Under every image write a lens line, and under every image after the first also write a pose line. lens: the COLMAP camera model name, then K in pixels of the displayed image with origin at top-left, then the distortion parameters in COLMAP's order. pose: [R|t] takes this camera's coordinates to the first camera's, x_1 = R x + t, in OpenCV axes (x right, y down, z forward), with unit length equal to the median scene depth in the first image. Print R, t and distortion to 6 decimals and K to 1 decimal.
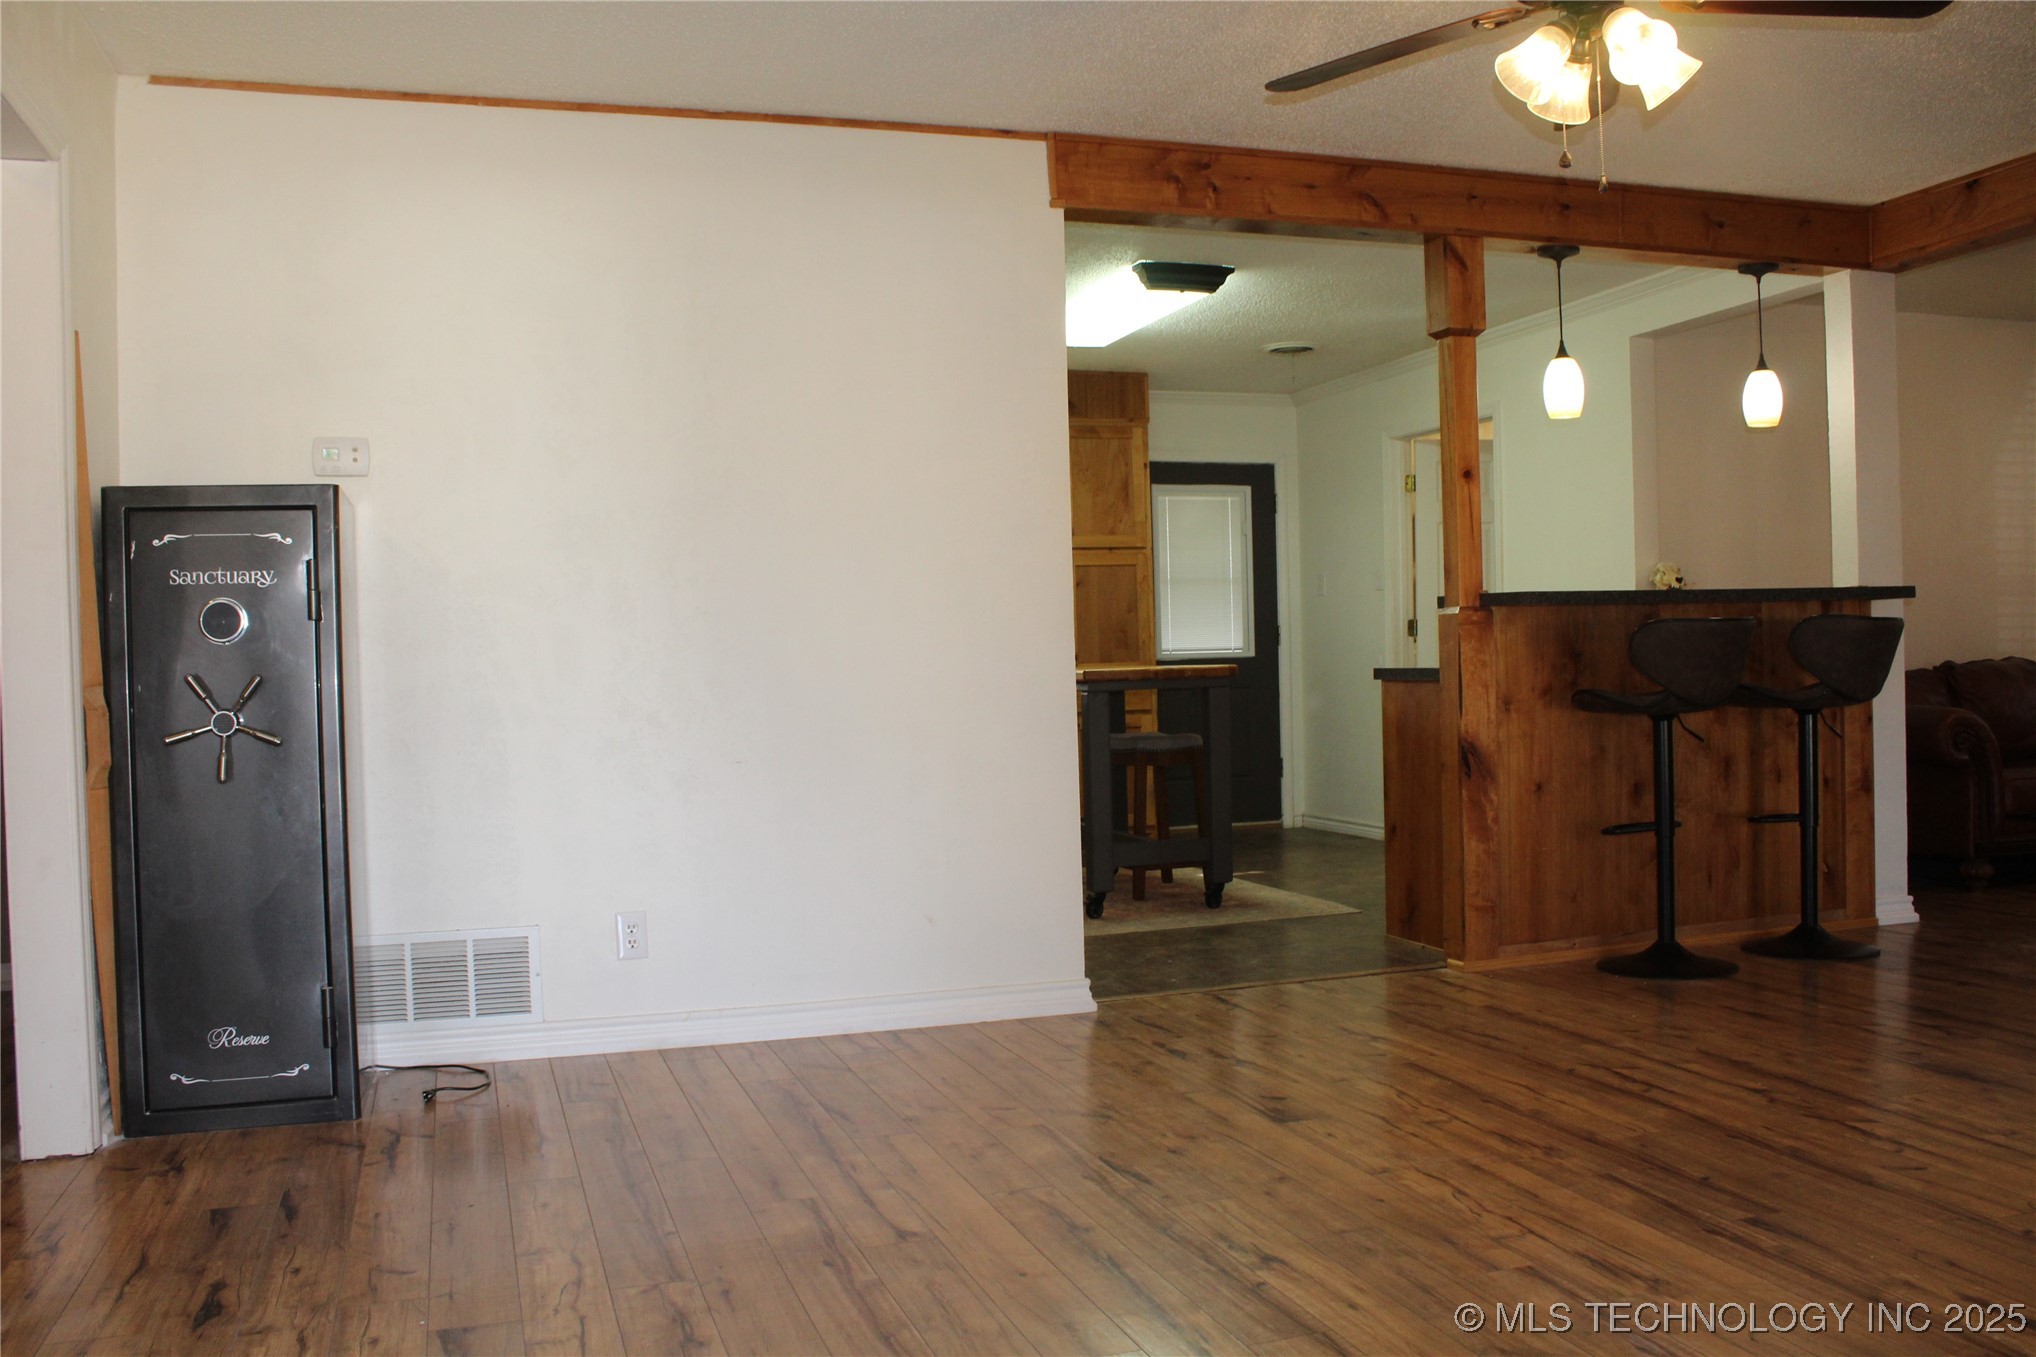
lens RADIAL K [[1716.2, 0, 994.4], [0, 1716.2, 681.1], [0, 0, 1]] dist [-0.170137, 0.156292]
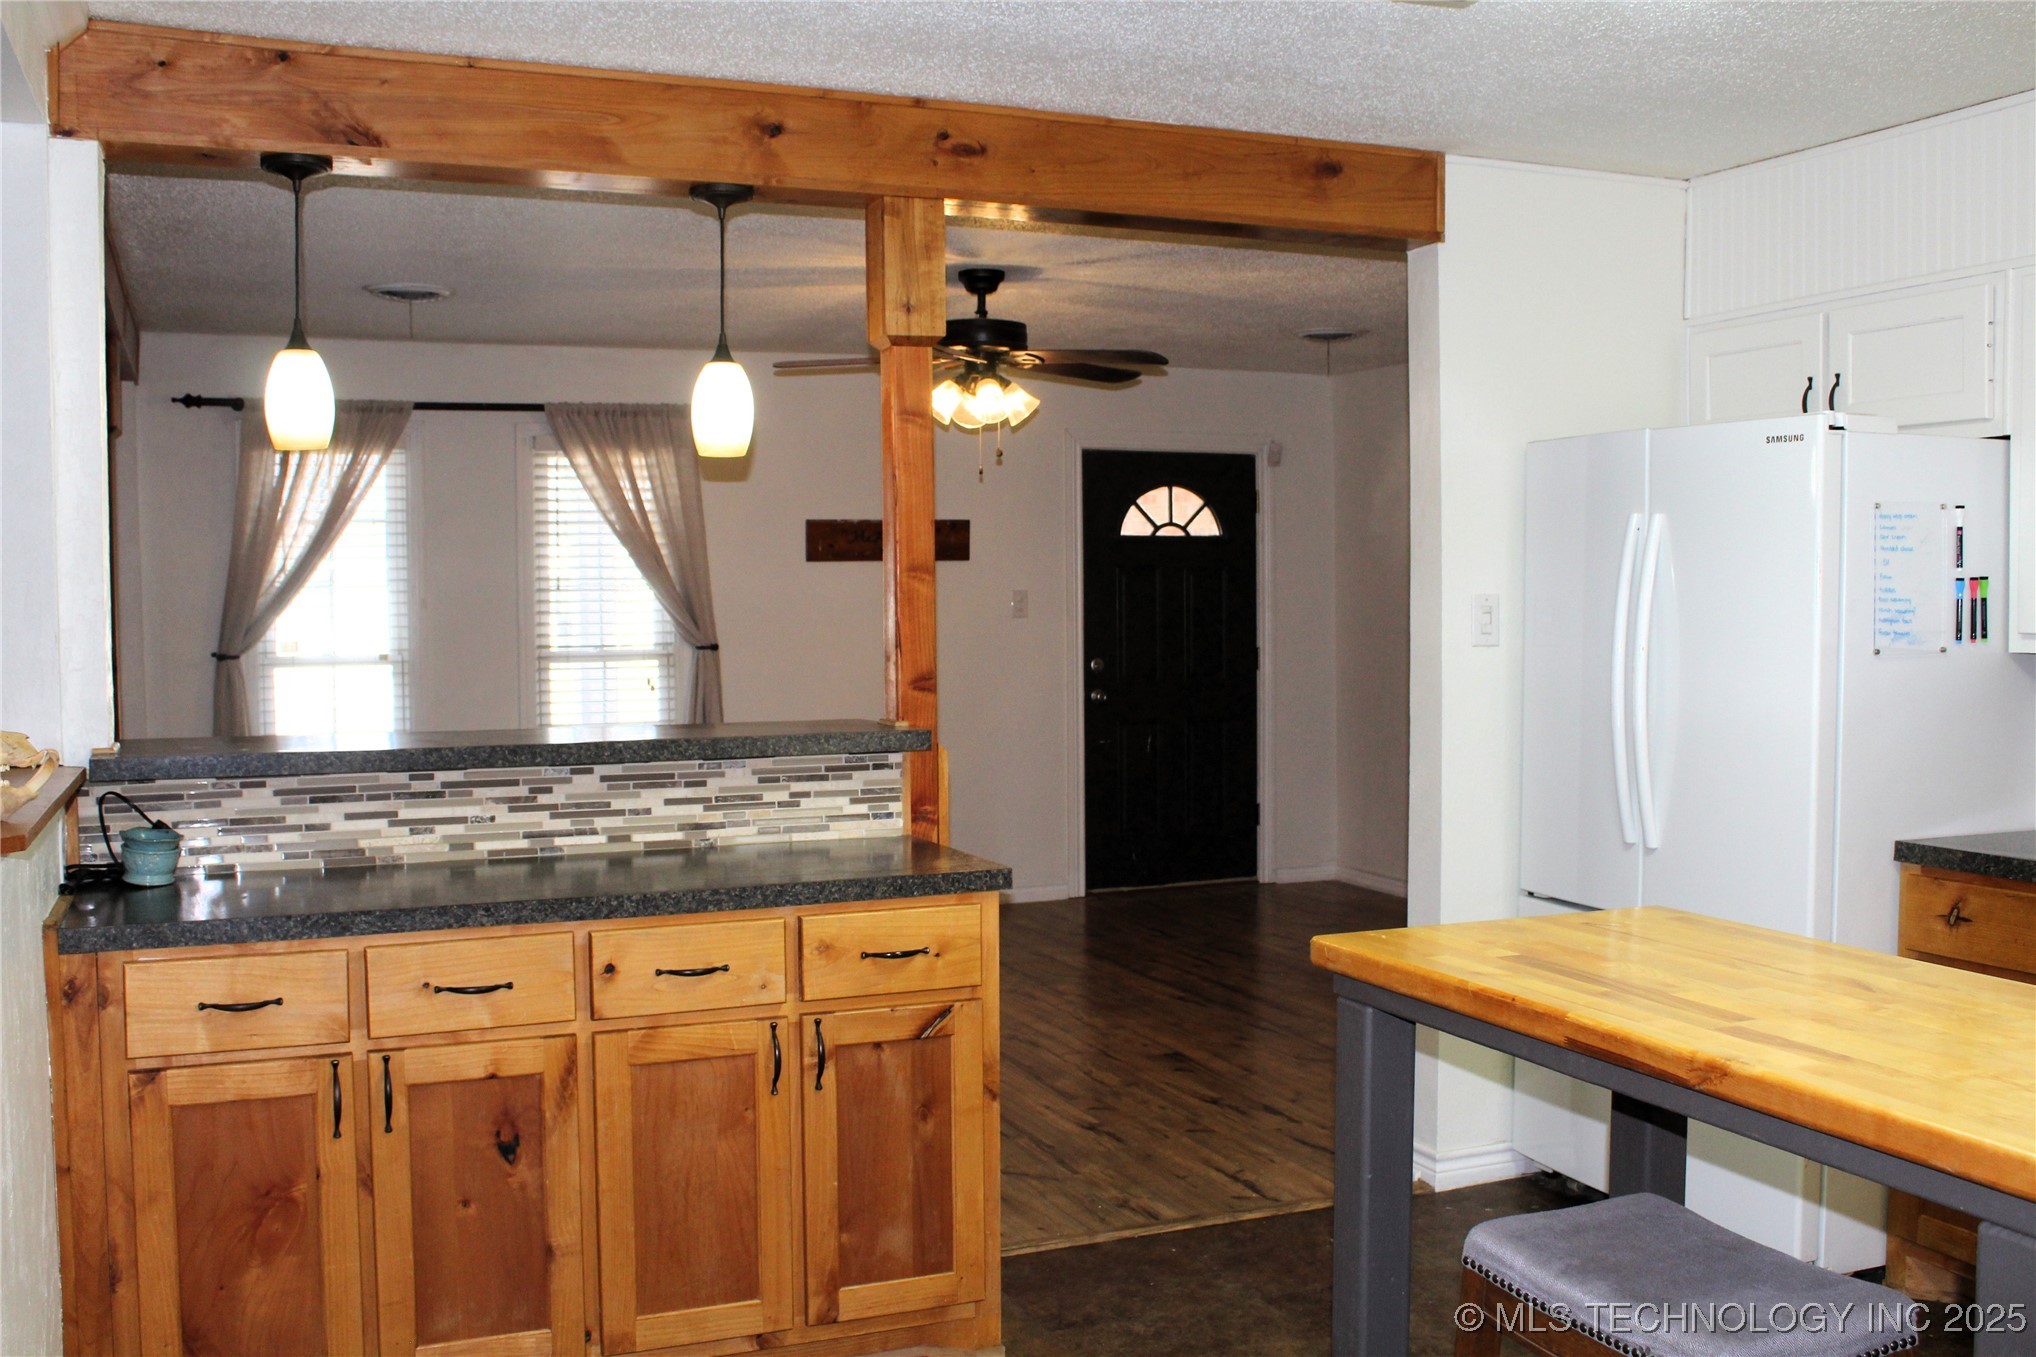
lens RADIAL K [[1949.0, 0, 1018.0], [0, 1949.0, 678.5], [0, 0, 1]] dist [-0.006229, -0.003070]
pose [[-0.995352, 0.038477, -0.088282, 0.306371], [0.033150, 0.997585, 0.061036, -0.118958], [0.090417, 0.057826, -0.994224, 1.825804]]
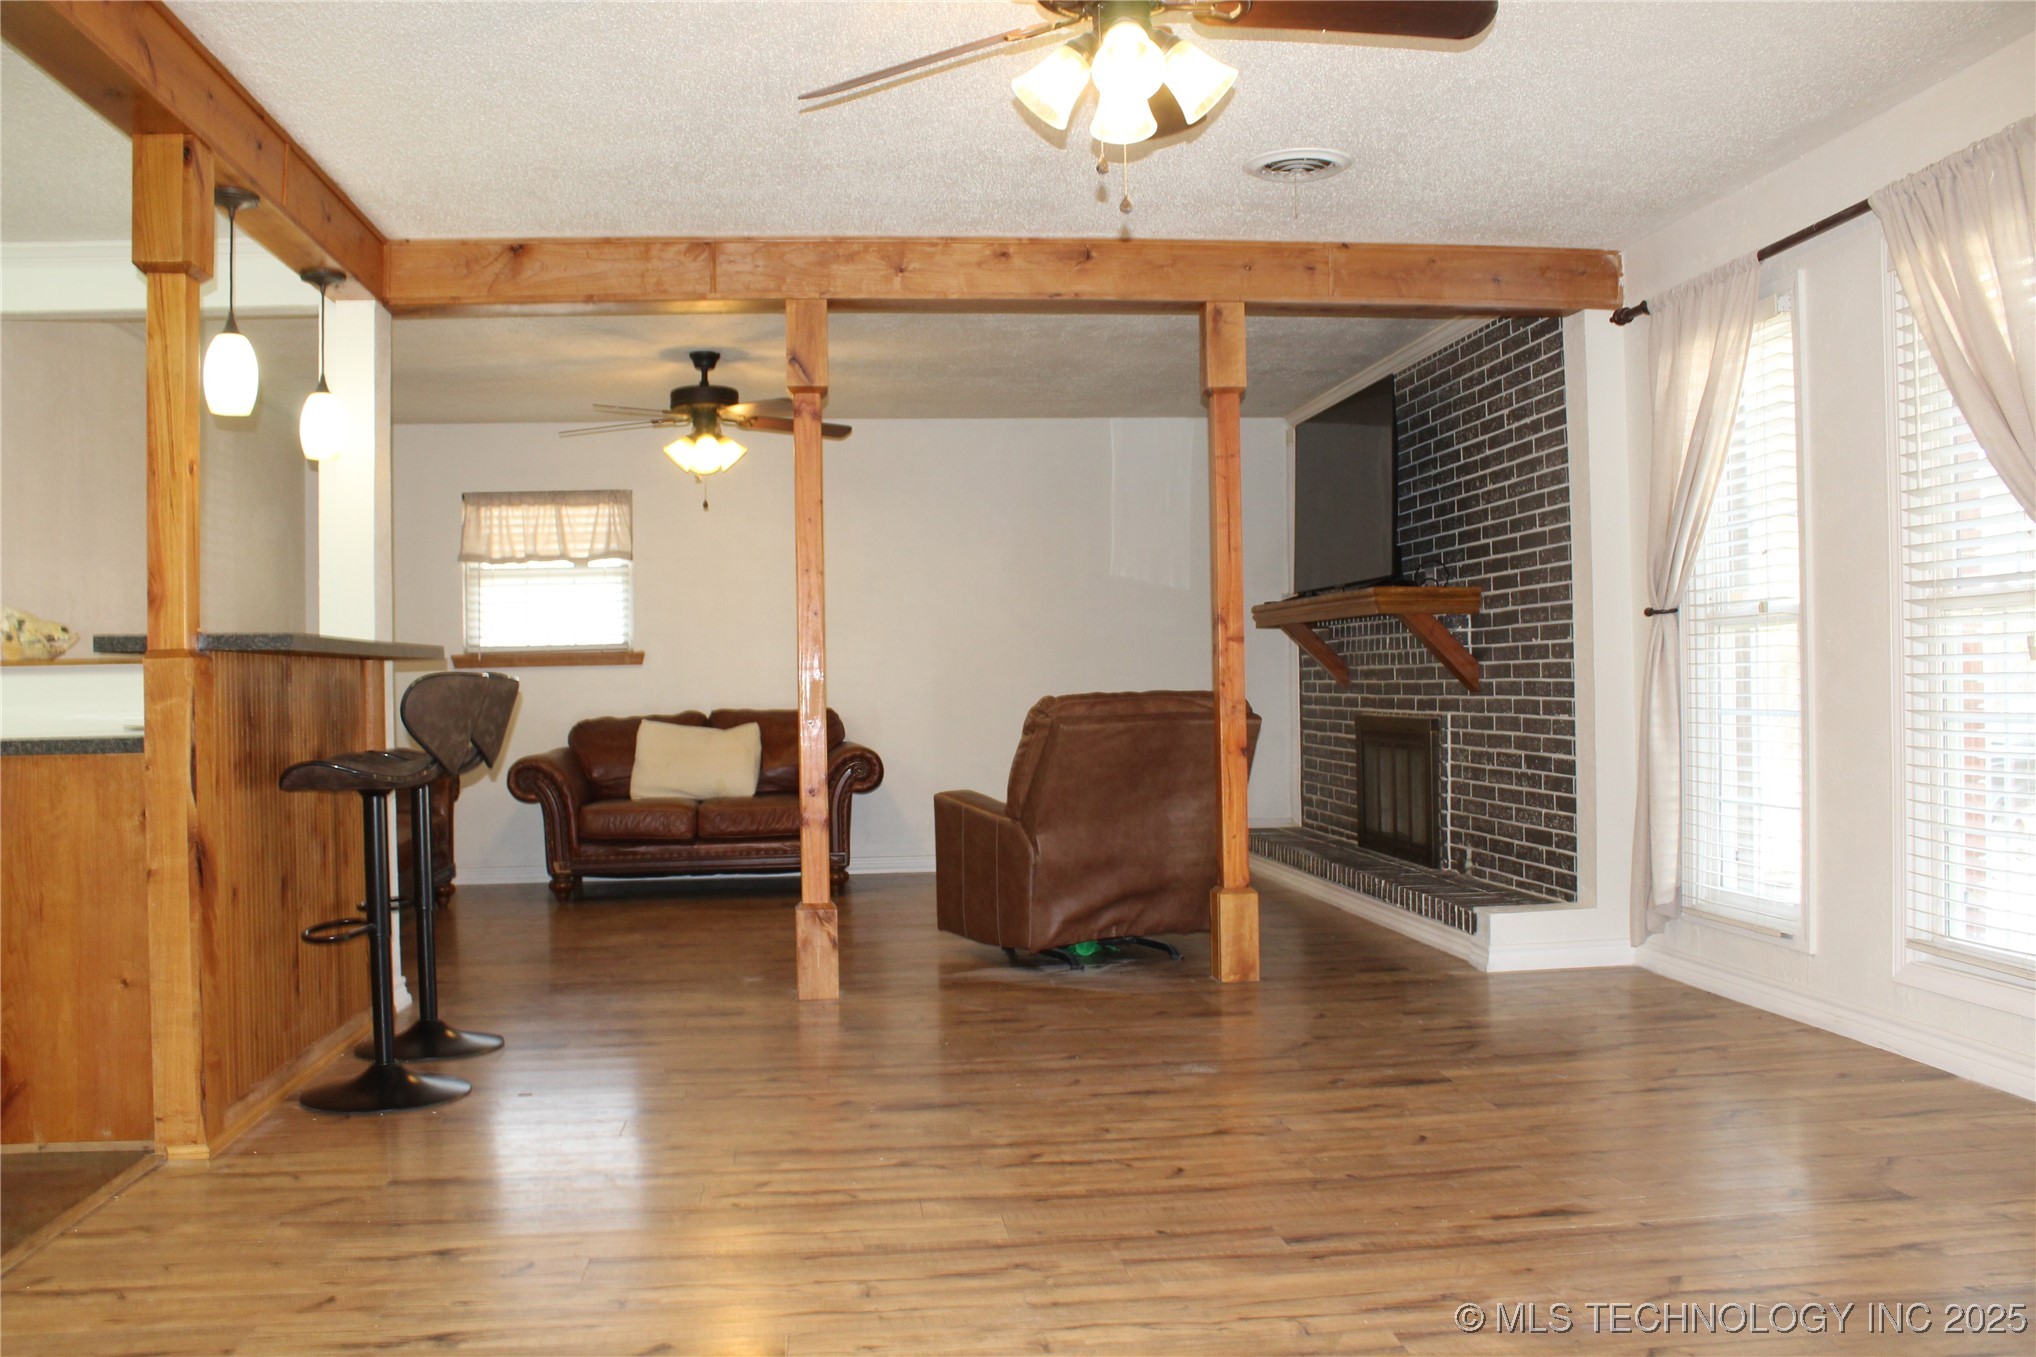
lens RADIAL K [[1701.2, 0, 1018.0], [0, 1701.2, 678.5], [0, 0, 1]] dist [-0.171285, 0.146684]
pose [[0.200807, 0.025434, 0.979301, -0.338430], [0.027464, 0.999124, -0.031580, 0.000090], [-0.979246, 0.033237, 0.199933, 0.519137]]
